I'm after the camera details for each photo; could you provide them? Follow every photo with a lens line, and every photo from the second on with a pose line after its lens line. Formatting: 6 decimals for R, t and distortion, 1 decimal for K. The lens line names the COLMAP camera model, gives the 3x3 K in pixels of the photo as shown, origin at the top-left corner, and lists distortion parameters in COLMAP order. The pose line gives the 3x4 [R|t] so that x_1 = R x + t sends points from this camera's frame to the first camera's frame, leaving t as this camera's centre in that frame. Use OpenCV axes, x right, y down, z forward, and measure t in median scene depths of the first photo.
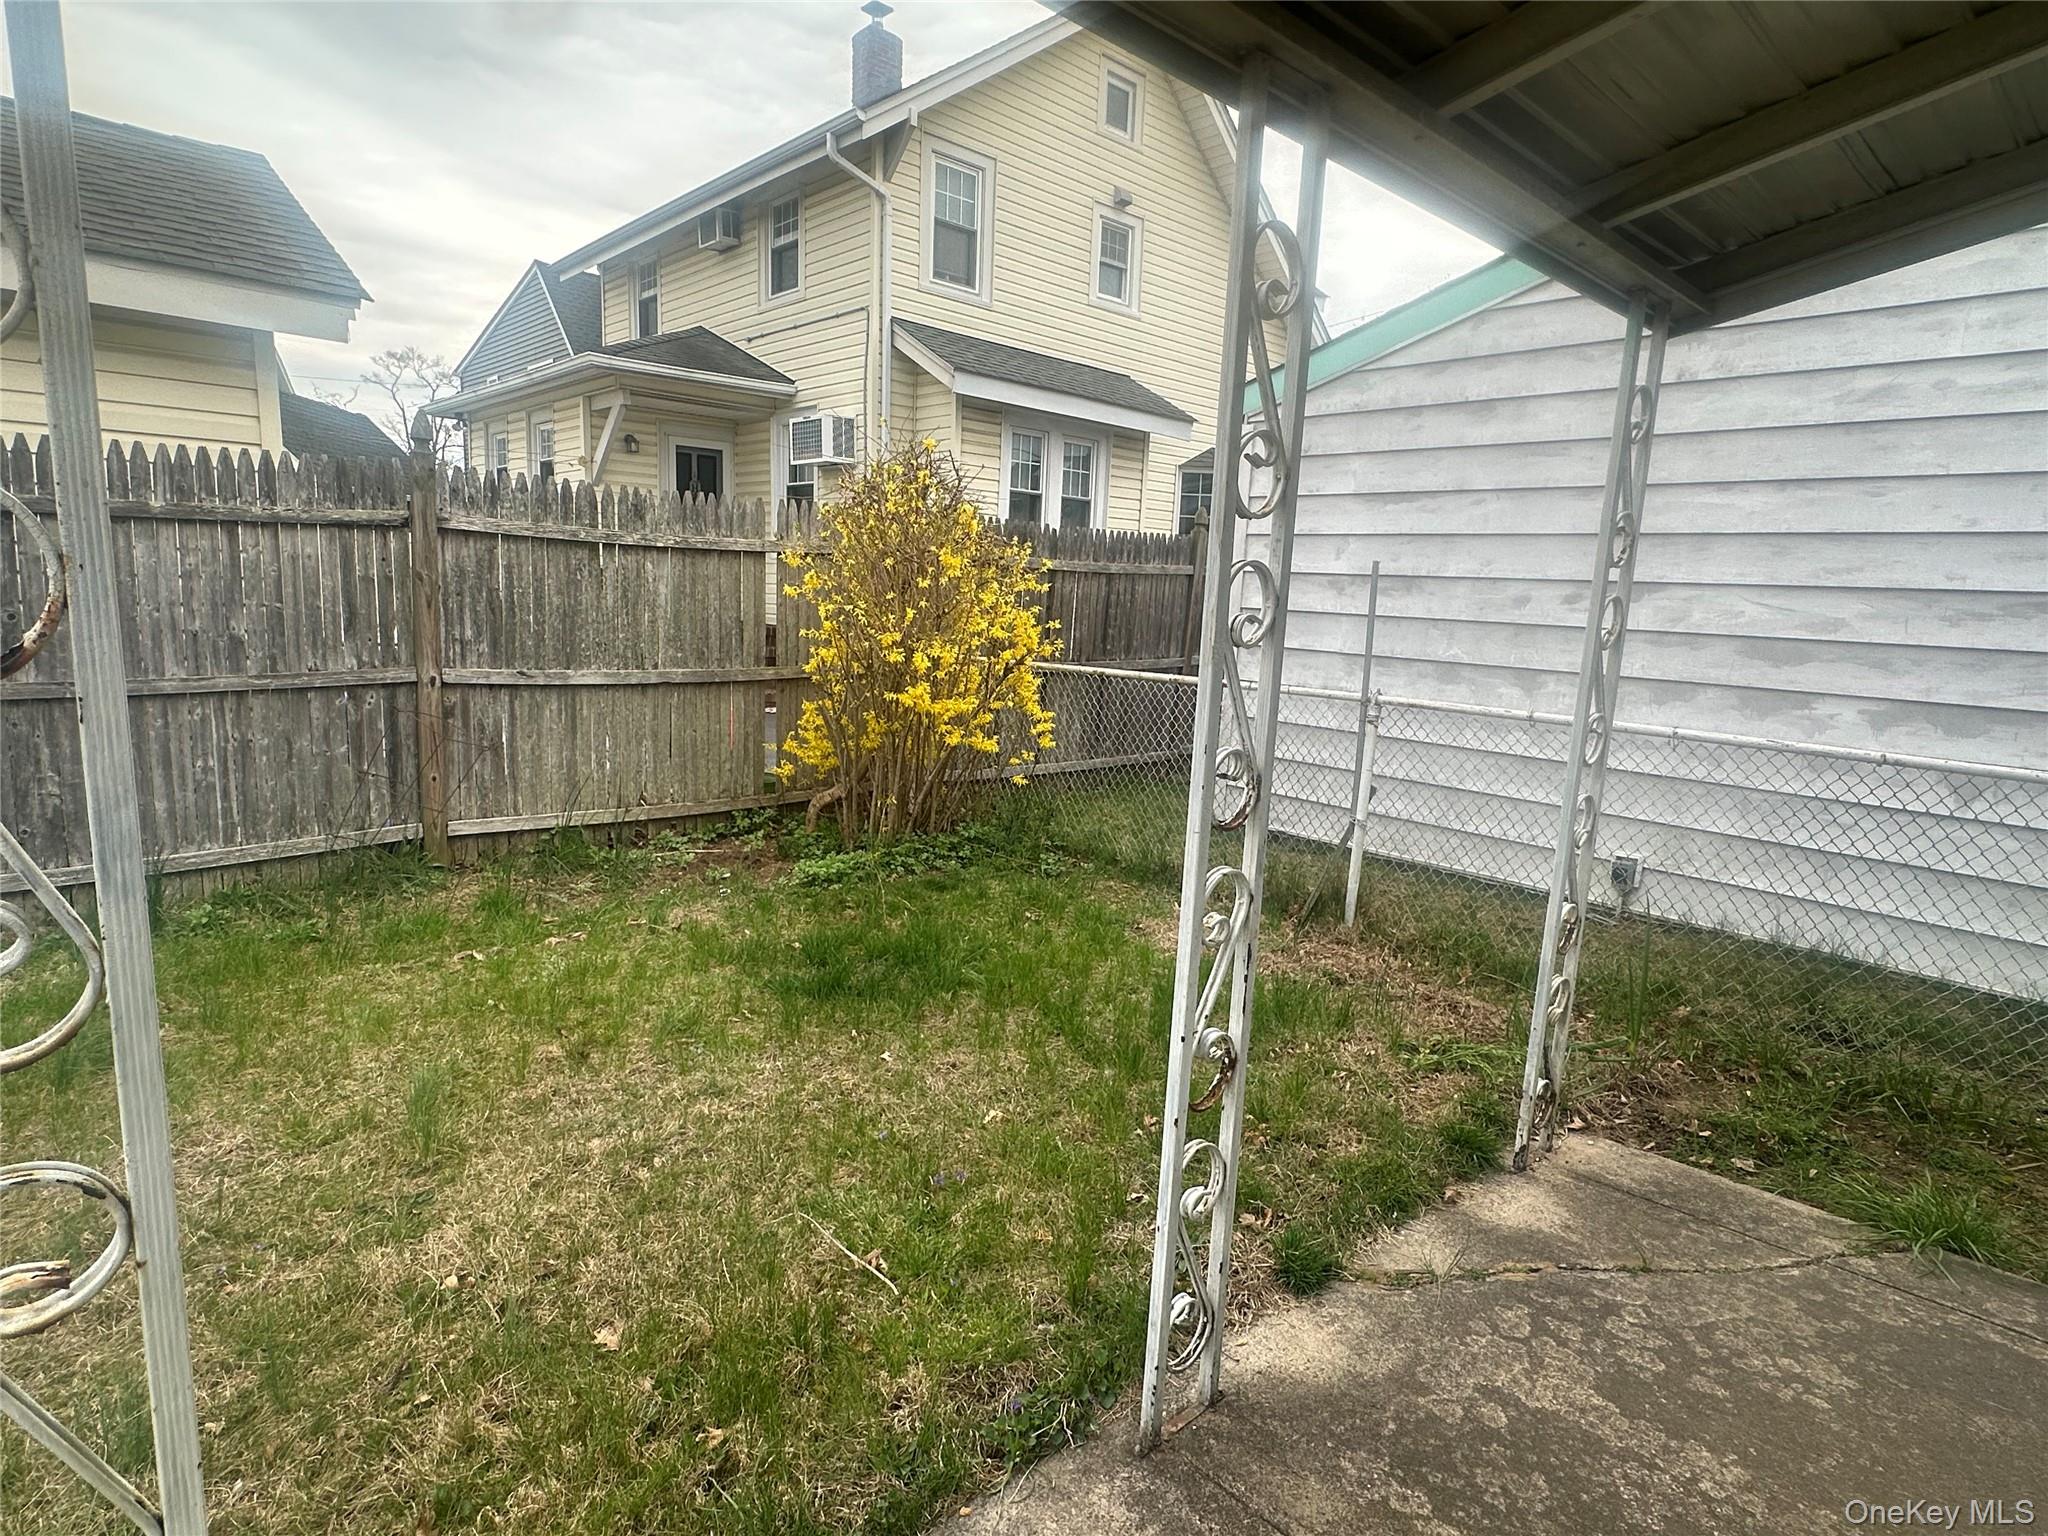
lens RADIAL K [[1103.3, 0, 1029.2], [0, 1103.3, 771.8], [0, 0, 1]] dist [0.002083, -0.000813]
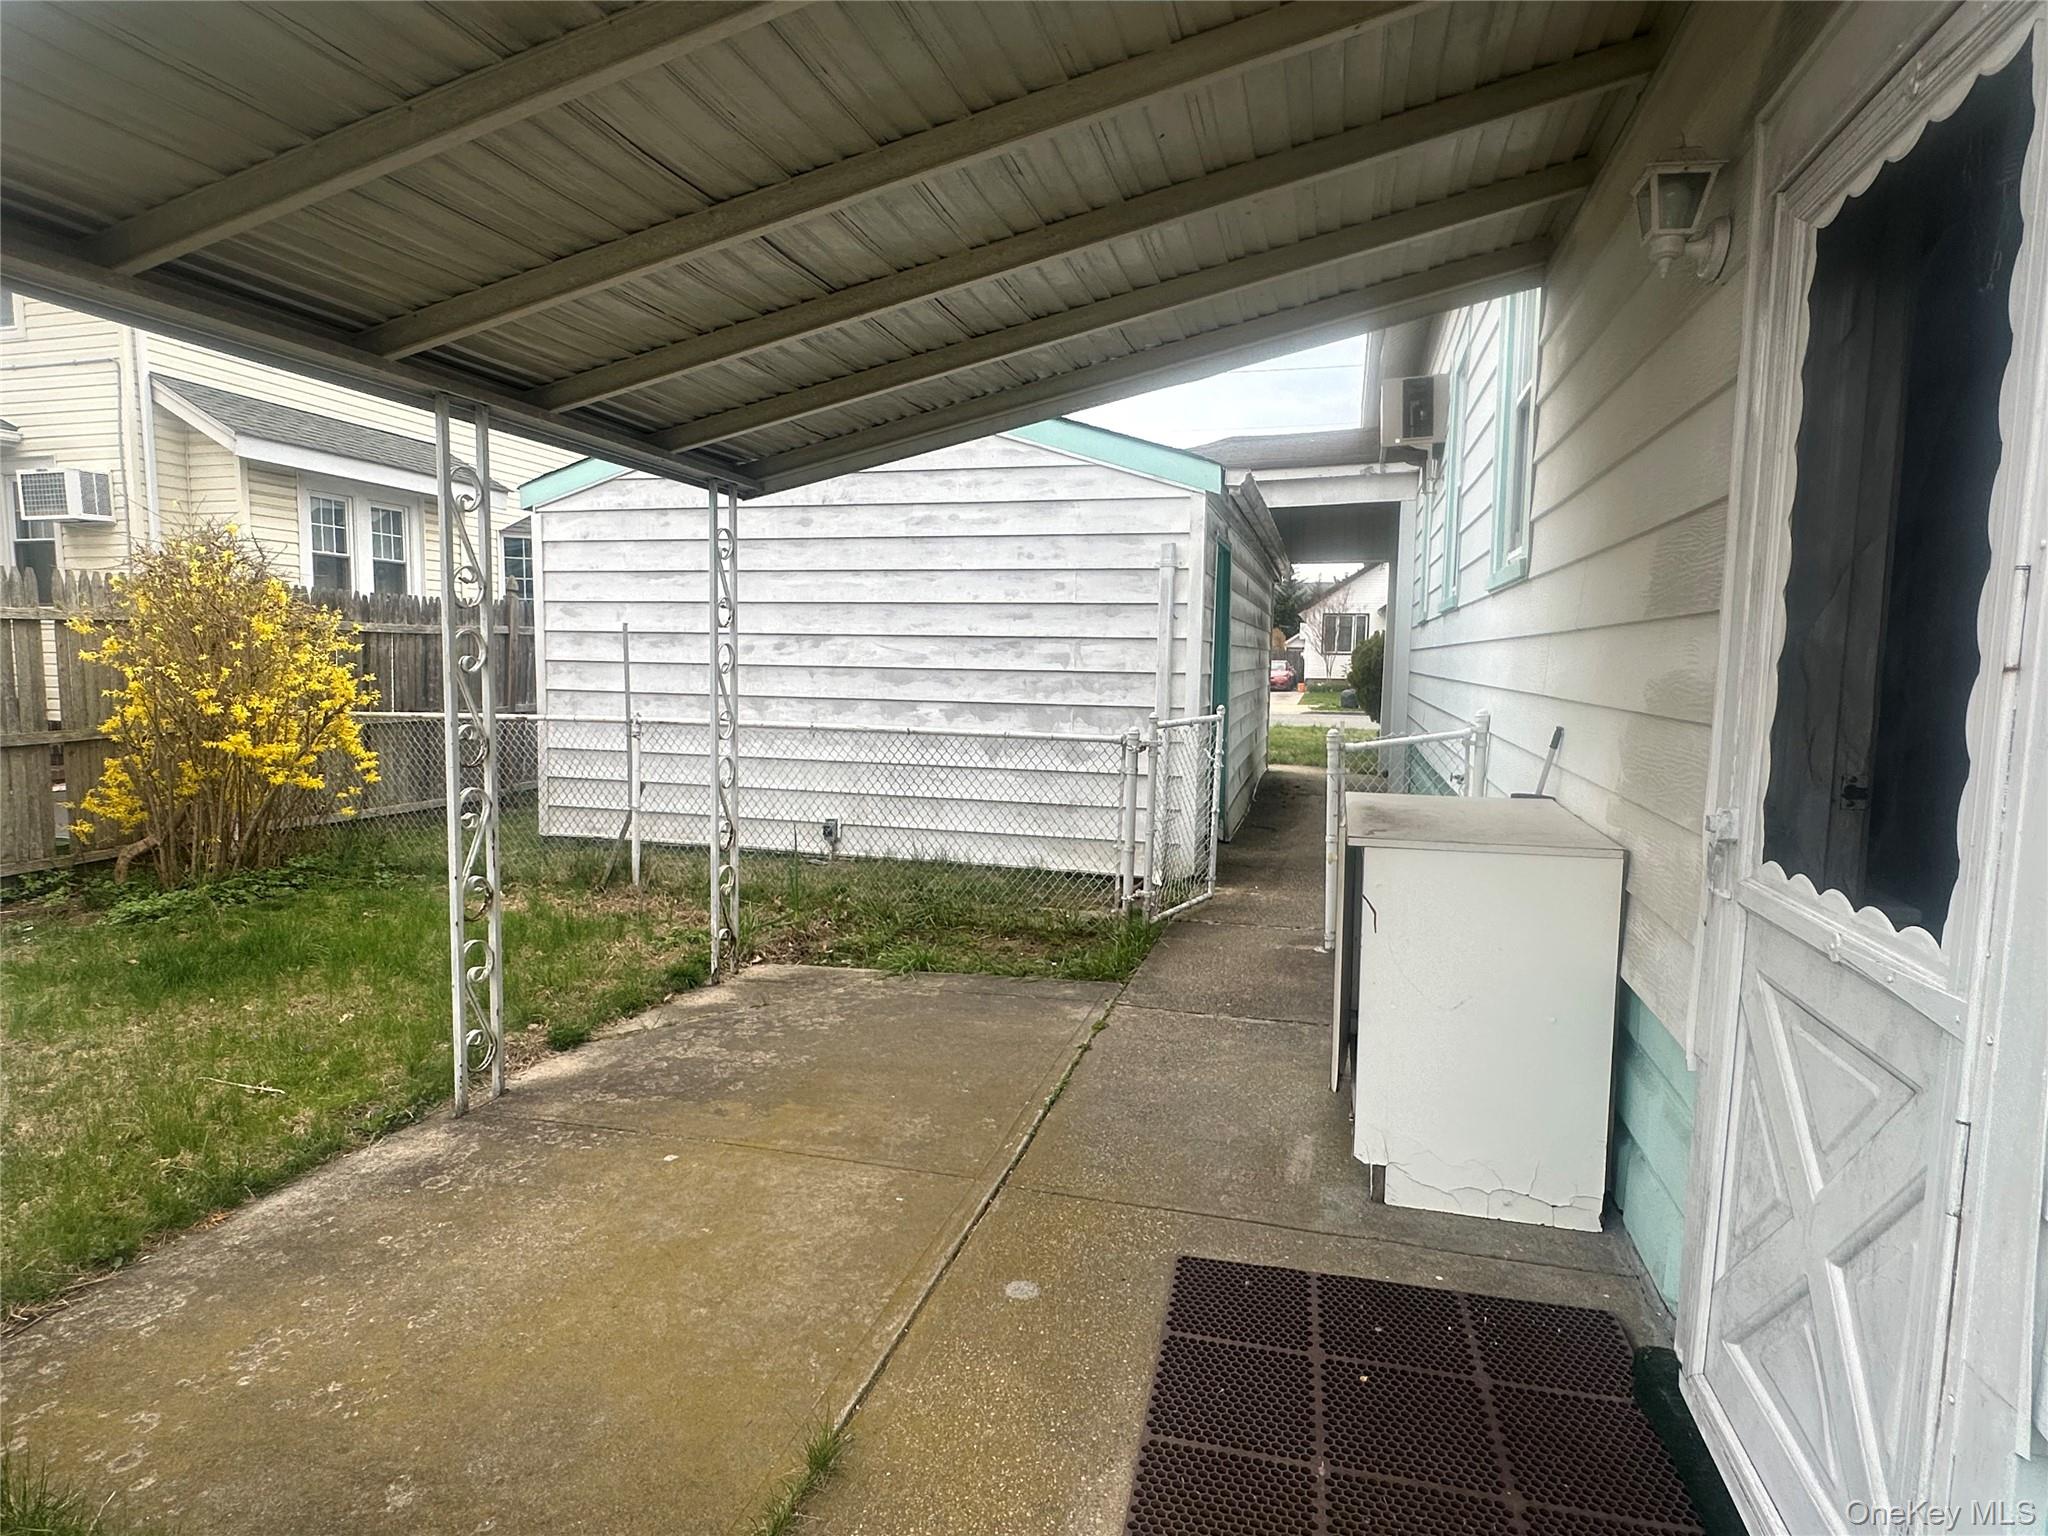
lens RADIAL K [[1103.3, 0, 1016.7], [0, 1103.3, 769.1], [0, 0, 1]] dist [0.002083, -0.000813]
pose [[0.855637, -0.080871, 0.511219, 0.003166], [0.106803, 0.994048, -0.021508, 0.070892], [-0.506437, 0.073002, 0.859181, -0.407274]]
